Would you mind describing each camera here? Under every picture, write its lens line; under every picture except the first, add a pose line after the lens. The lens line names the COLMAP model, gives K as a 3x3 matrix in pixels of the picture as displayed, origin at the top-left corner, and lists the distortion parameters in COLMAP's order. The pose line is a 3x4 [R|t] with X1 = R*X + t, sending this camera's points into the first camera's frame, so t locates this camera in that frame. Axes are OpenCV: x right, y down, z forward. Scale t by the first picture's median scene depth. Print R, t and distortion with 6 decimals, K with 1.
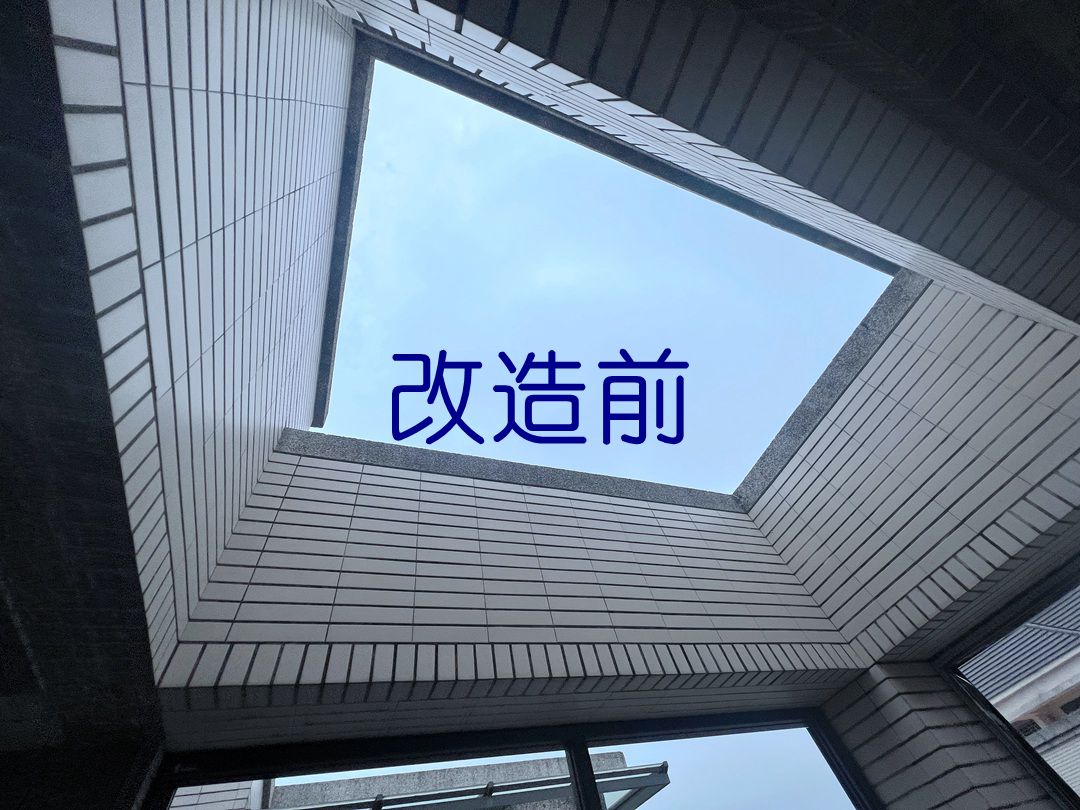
lens RADIAL K [[434.3, 0, 540.0], [0, 434.3, 405.0], [0, 0, 1]] dist [0.011077, -0.000128]
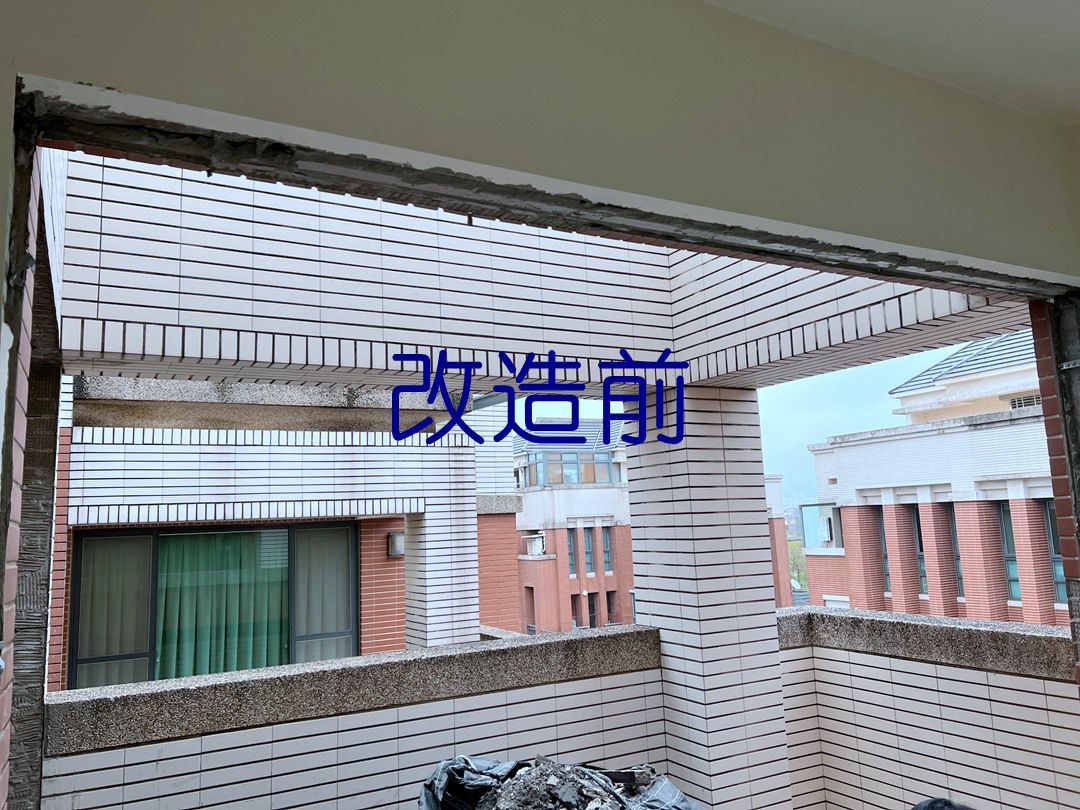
lens RADIAL K [[818.6, 0, 540.0], [0, 818.6, 405.0], [0, 0, 1]] dist [0.091522, 0.000736]
pose [[0.976561, 0.175807, 0.124177, 0.183502], [-0.210911, 0.666501, 0.715047, -0.881368], [0.042946, -0.724478, 0.687959, -0.537477]]
